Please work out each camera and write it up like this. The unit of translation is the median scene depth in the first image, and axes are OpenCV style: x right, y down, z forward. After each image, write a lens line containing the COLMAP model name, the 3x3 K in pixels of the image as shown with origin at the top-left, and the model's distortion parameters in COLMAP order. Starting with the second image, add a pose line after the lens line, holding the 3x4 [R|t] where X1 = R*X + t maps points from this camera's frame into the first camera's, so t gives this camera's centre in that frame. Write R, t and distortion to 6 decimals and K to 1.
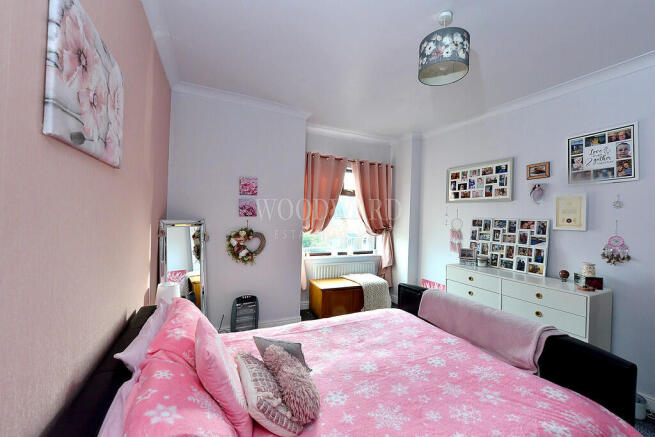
lens RADIAL K [[266.9, 0, 326.5], [0, 266.9, 216.9], [0, 0, 1]] dist [-0.002173, -0.000176]
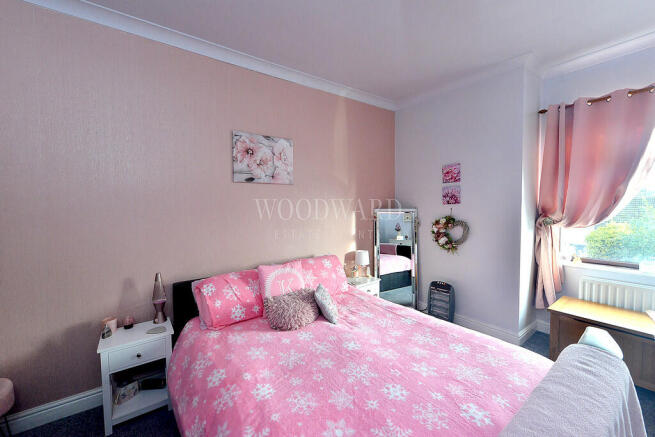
lens RADIAL K [[266.9, 0, 326.5], [0, 266.9, 216.9], [0, 0, 1]] dist [-0.002173, -0.000176]
pose [[0.184111, 0.012167, -0.982830, 0.606963], [0.018392, 0.999706, 0.015821, 0.021831], [0.982733, -0.020989, 0.183833, 0.377993]]
